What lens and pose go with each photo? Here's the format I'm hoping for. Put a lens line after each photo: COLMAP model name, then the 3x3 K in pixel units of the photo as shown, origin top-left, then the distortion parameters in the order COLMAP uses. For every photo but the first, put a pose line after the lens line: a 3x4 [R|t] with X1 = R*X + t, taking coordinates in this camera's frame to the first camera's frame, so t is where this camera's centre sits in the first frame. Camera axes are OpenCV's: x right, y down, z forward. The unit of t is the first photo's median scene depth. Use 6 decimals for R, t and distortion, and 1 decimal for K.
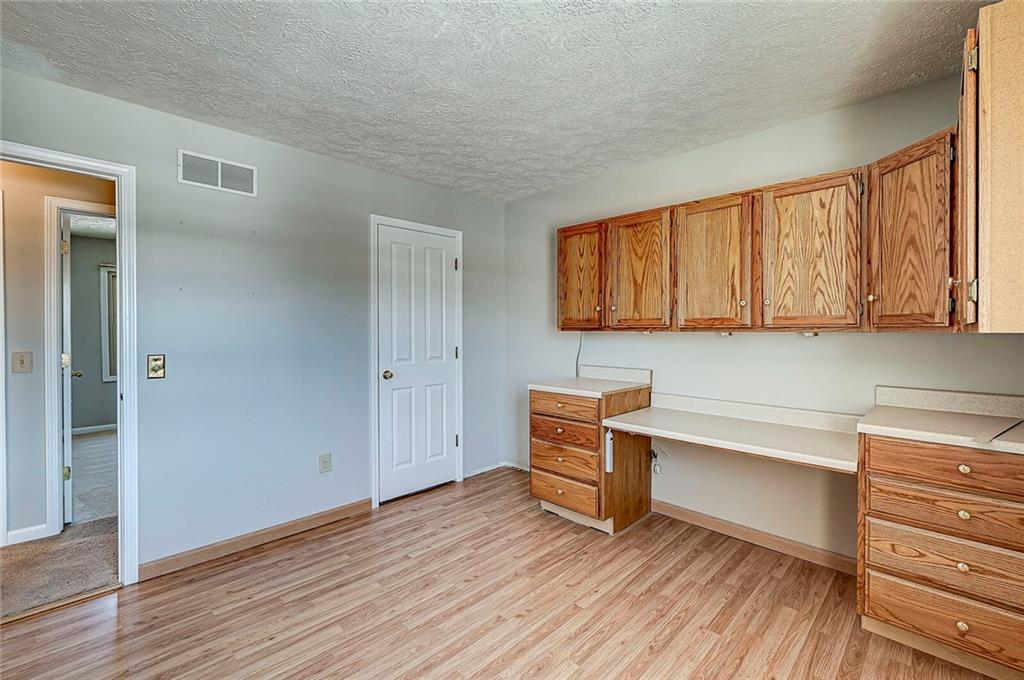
lens RADIAL K [[449.6, 0, 512.0], [0, 449.6, 340.0], [0, 0, 1]] dist [-0.000151, -0.000663]
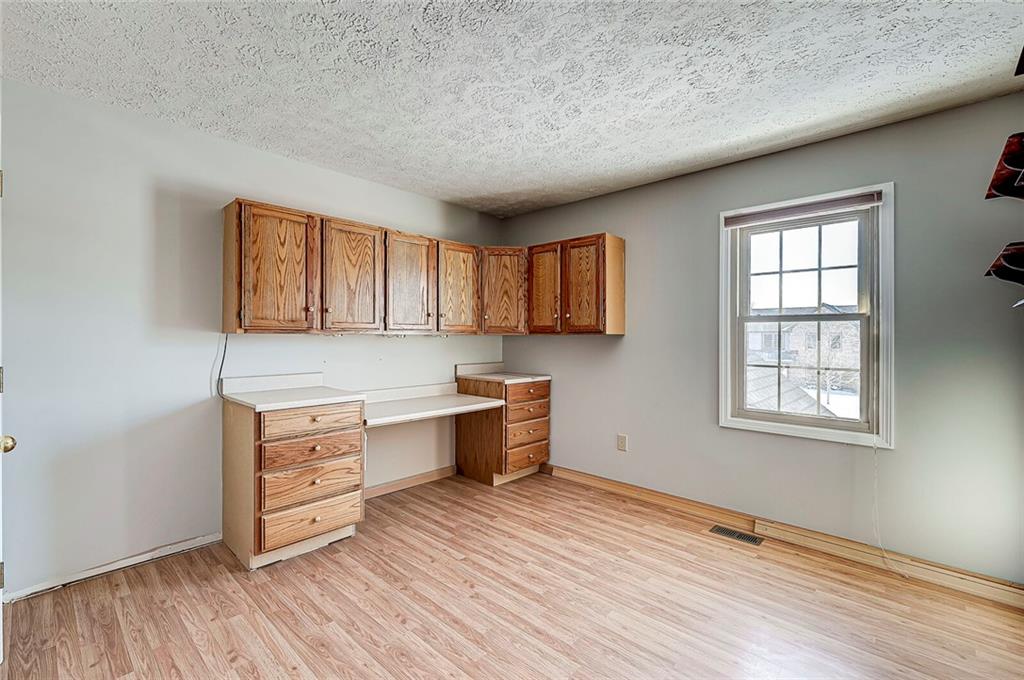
lens RADIAL K [[459.8, 0, 512.0], [0, 459.8, 340.0], [0, 0, 1]] dist [0.001169, 0.000074]
pose [[-0.052504, -0.011168, 0.998558, -0.971267], [0.017829, 0.999768, 0.012119, -0.013584], [-0.998462, 0.018440, -0.052292, 0.812497]]
